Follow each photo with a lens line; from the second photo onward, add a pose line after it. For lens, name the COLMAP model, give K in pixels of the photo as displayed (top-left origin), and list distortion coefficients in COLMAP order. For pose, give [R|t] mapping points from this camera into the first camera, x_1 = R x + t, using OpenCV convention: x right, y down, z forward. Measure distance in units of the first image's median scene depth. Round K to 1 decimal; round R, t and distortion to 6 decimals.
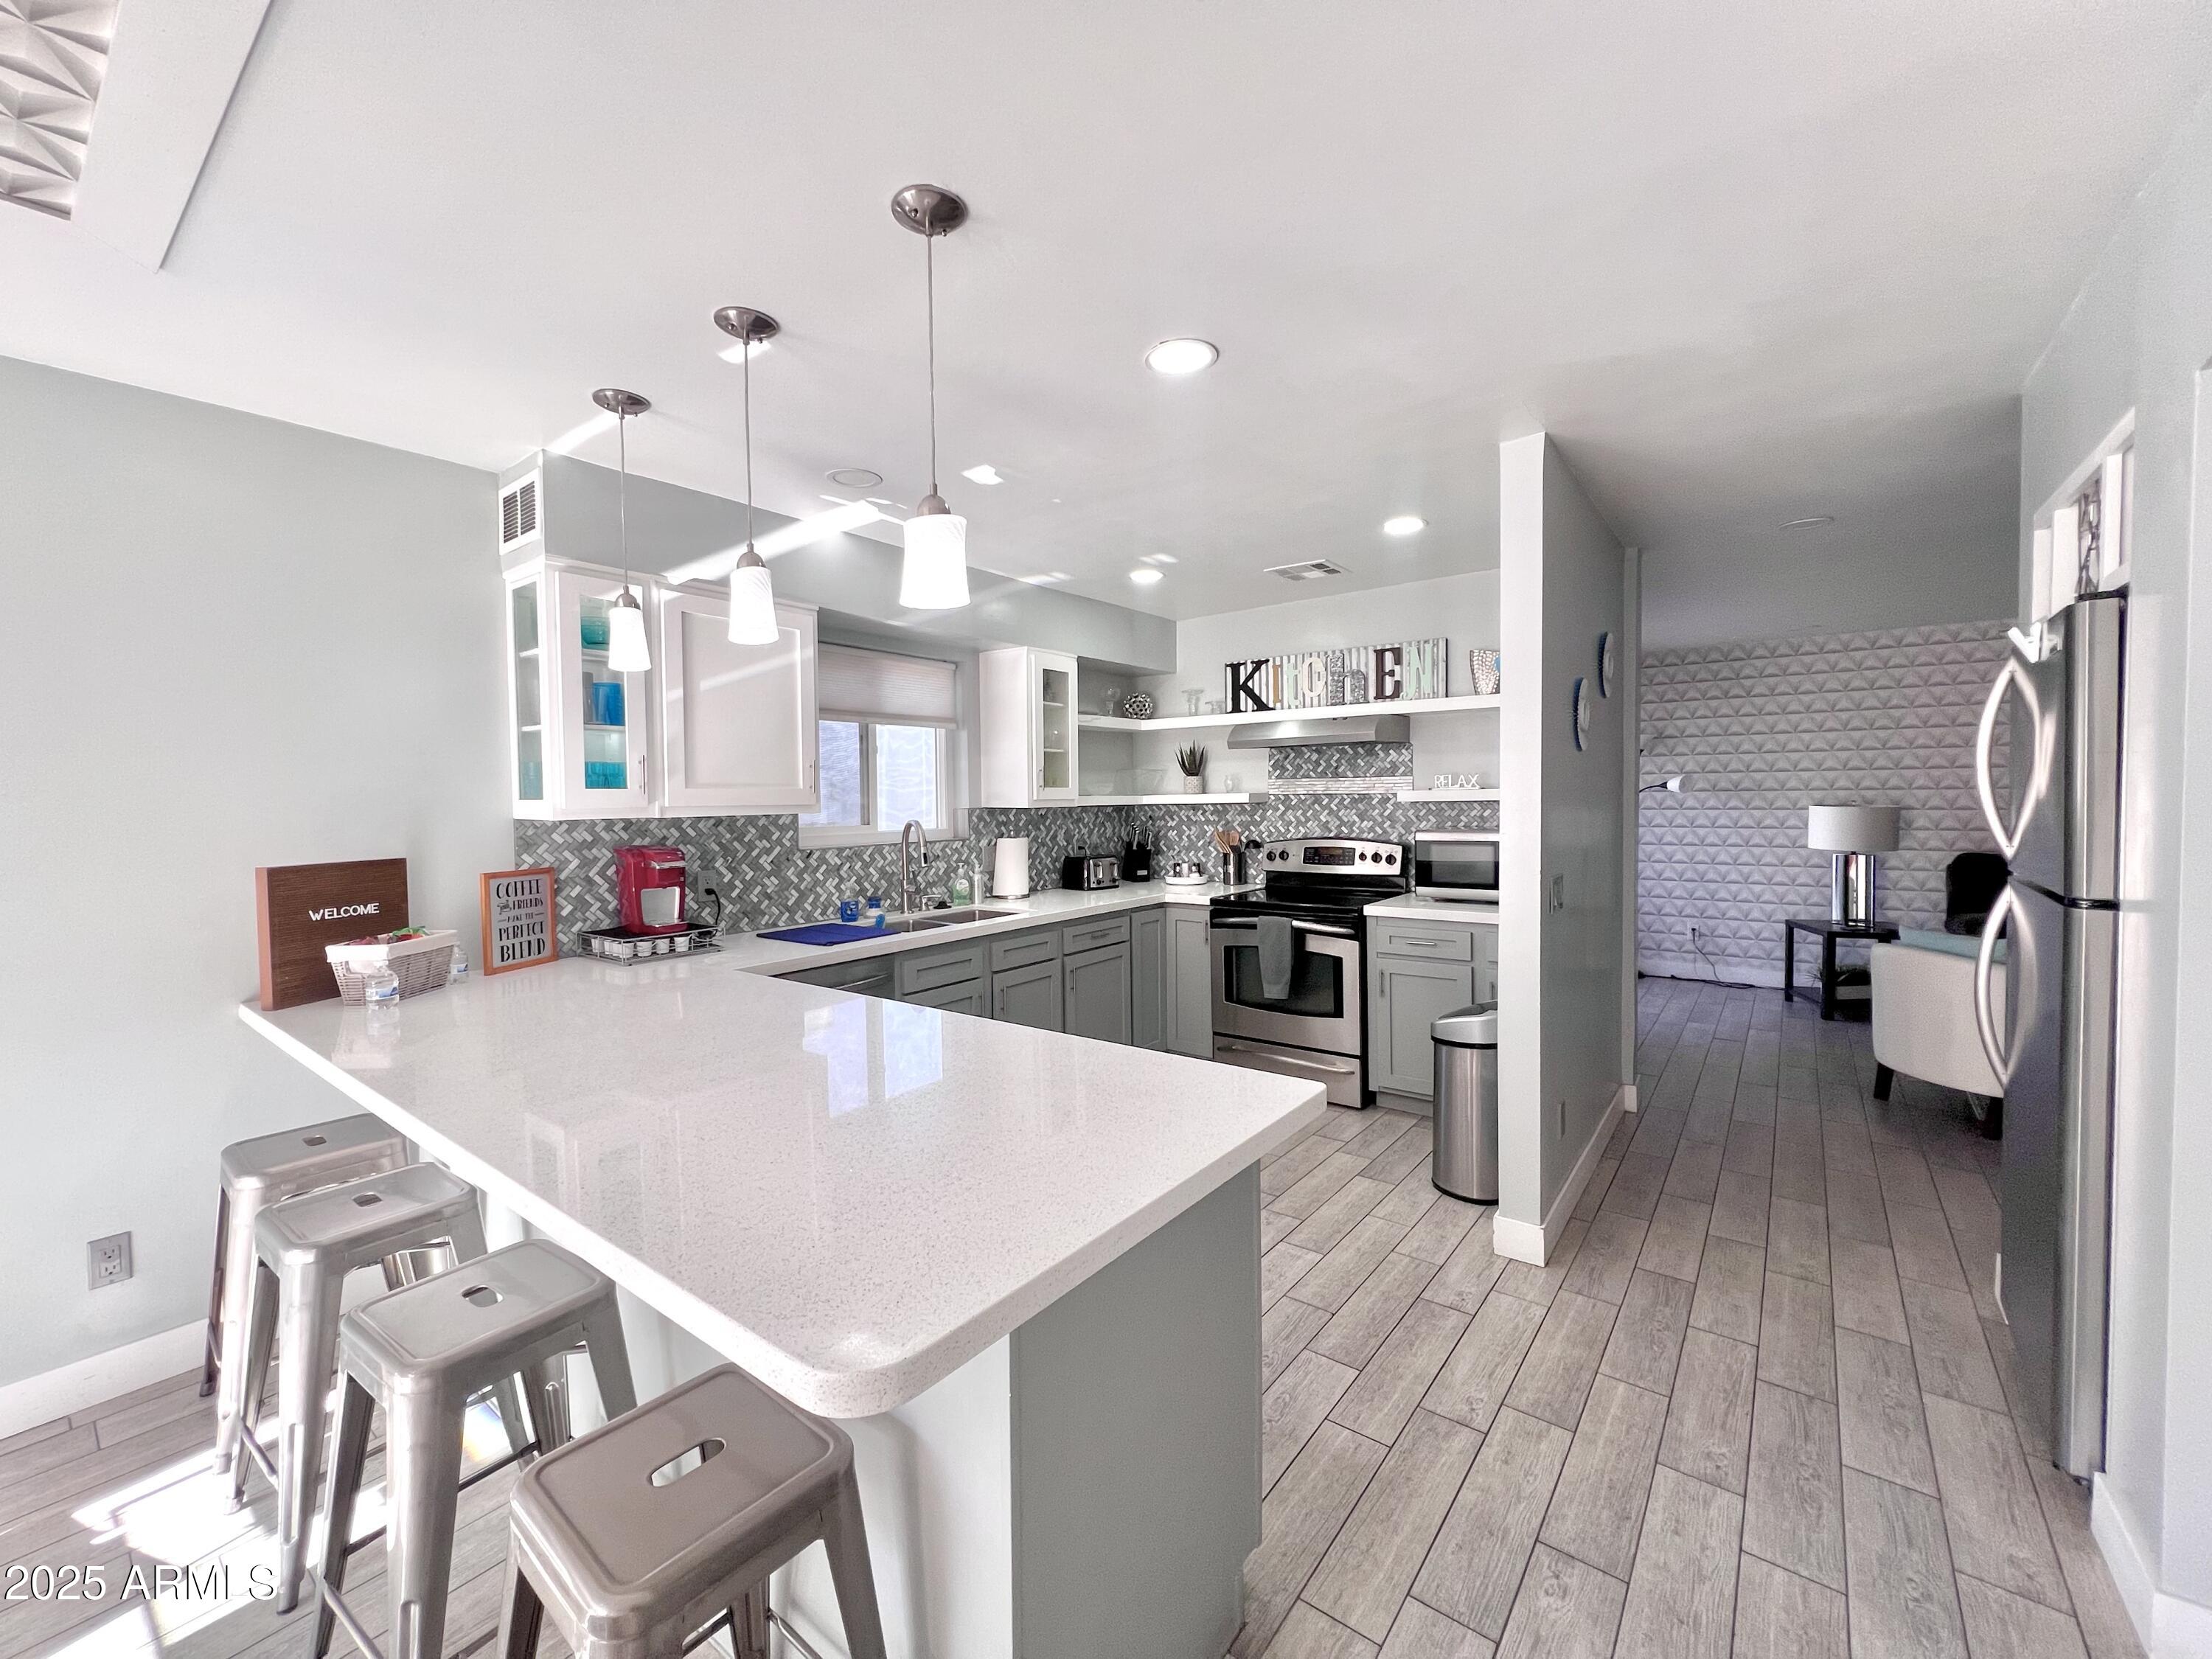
lens RADIAL K [[900.4, 0, 1106.0], [0, 900.4, 829.5], [0, 0, 1]] dist [-0.000571, 0.000426]
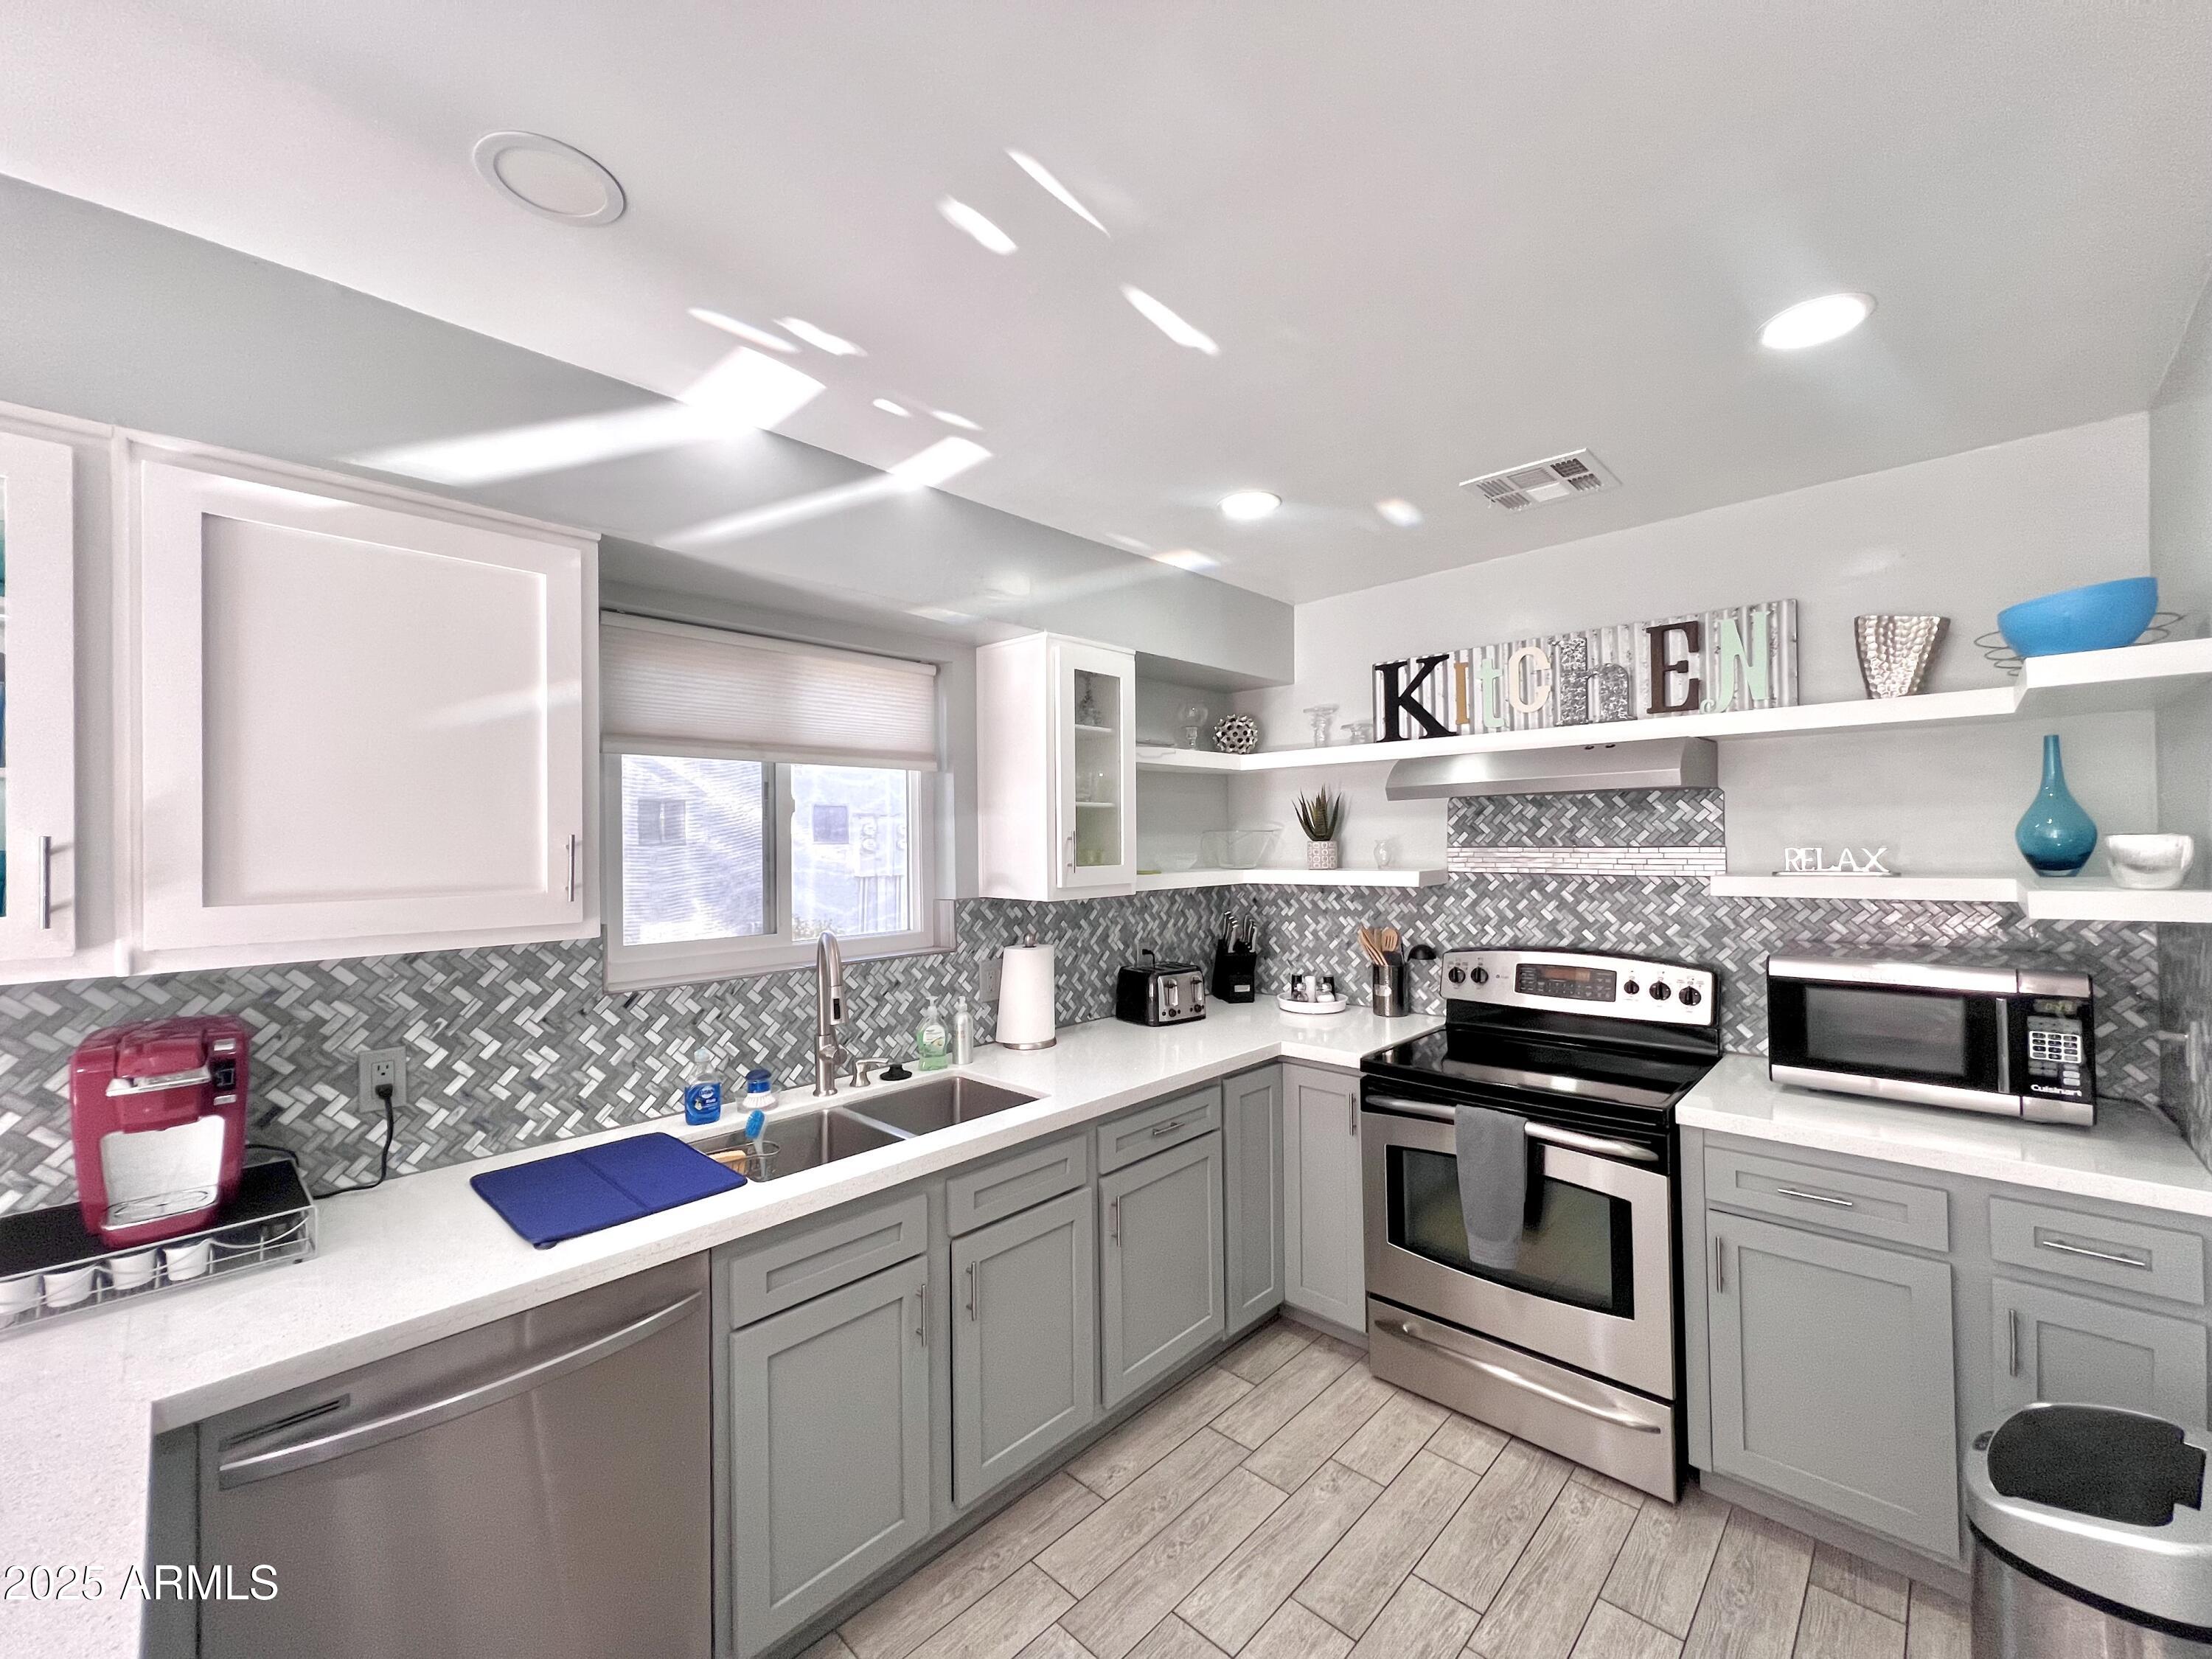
lens RADIAL K [[900.4, 0, 1106.0], [0, 900.4, 829.5], [0, 0, 1]] dist [-0.000571, 0.000426]
pose [[0.993770, -0.001216, -0.111446, 0.017412], [-0.003876, 0.998959, -0.045460, -0.043378], [0.111386, 0.045608, 0.992730, 0.397505]]
